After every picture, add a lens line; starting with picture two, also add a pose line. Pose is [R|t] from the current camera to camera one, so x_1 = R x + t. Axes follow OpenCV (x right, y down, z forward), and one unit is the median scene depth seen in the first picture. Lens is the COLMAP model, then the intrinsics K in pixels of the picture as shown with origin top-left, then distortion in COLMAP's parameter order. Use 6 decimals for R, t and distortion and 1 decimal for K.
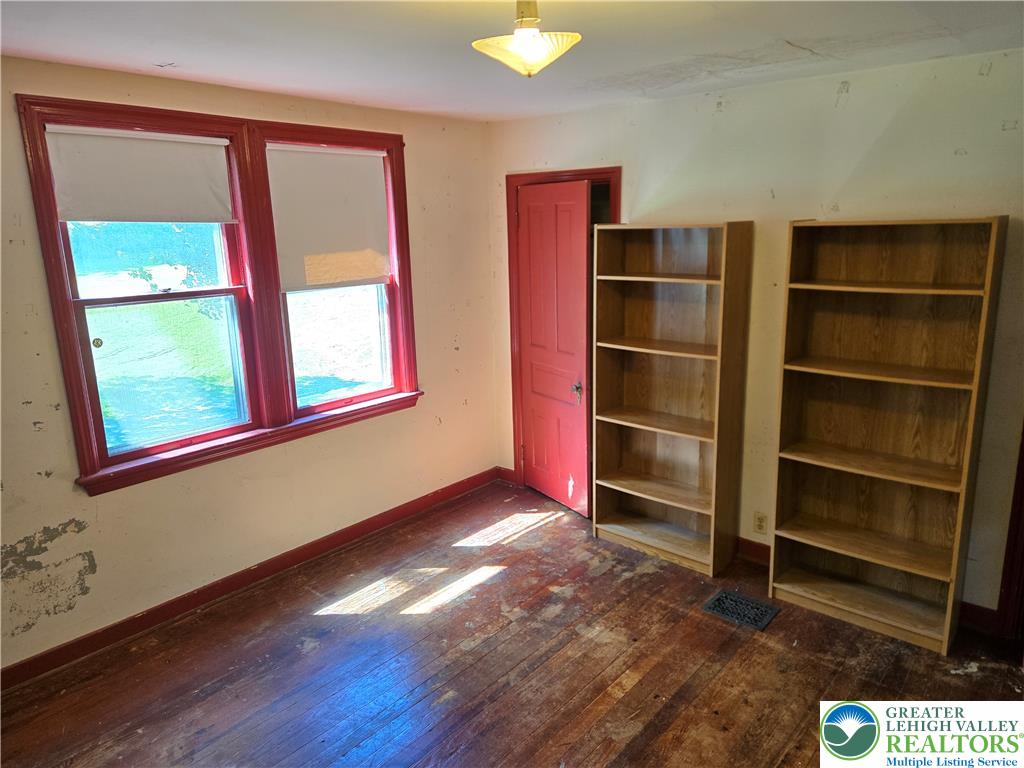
lens RADIAL K [[690.9, 0, 533.0], [0, 690.9, 375.3], [0, 0, 1]] dist [0.067762, -0.046632]
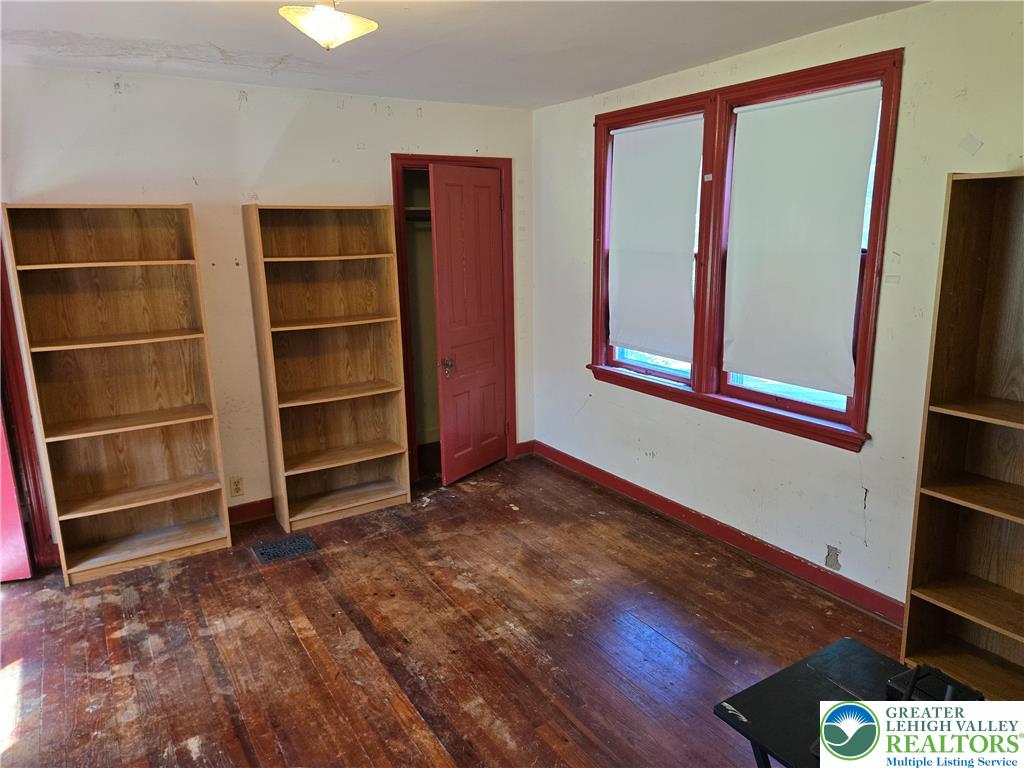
lens RADIAL K [[690.9, 0, 511.2], [0, 690.9, 383.7], [0, 0, 1]] dist [0.067762, -0.046632]
pose [[0.305267, -0.197984, 0.931458, -0.619939], [0.220969, 0.966177, 0.132945, 0.008441], [-0.926275, 0.165239, 0.338690, 0.250084]]
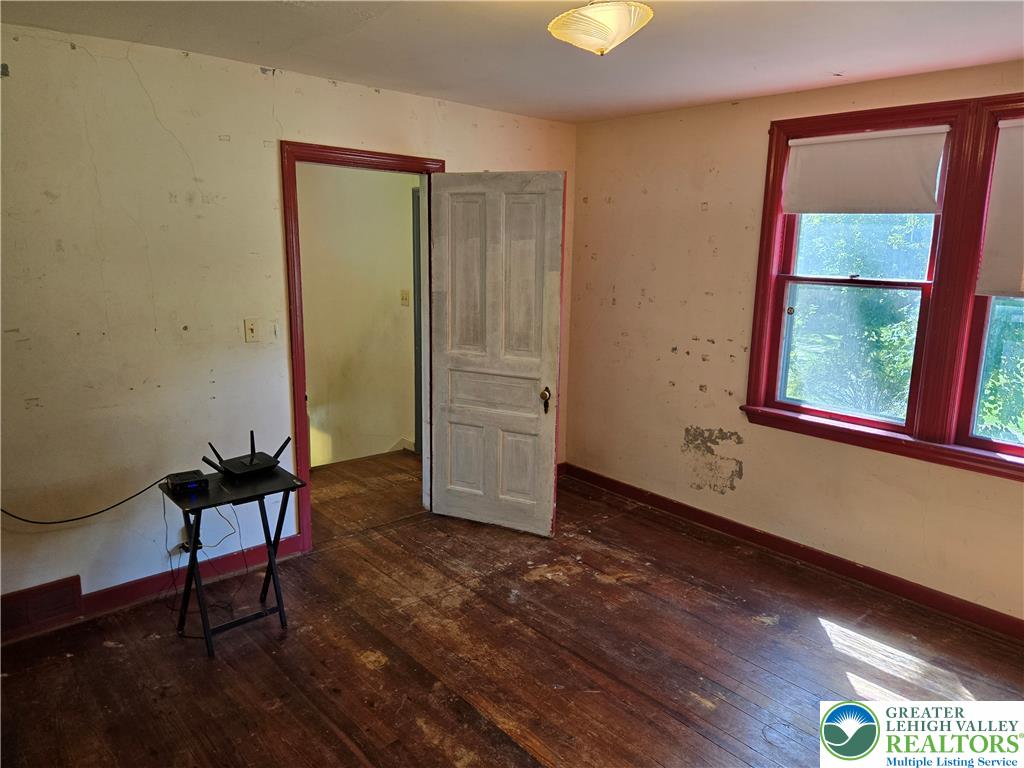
lens RADIAL K [[690.9, 0, 516.7], [0, 690.9, 377.5], [0, 0, 1]] dist [0.067762, -0.046632]
pose [[-0.132021, 0.205969, -0.969612, 0.645327], [-0.237323, 0.943157, 0.232663, -0.102255], [0.962418, 0.260827, -0.075636, 0.619017]]
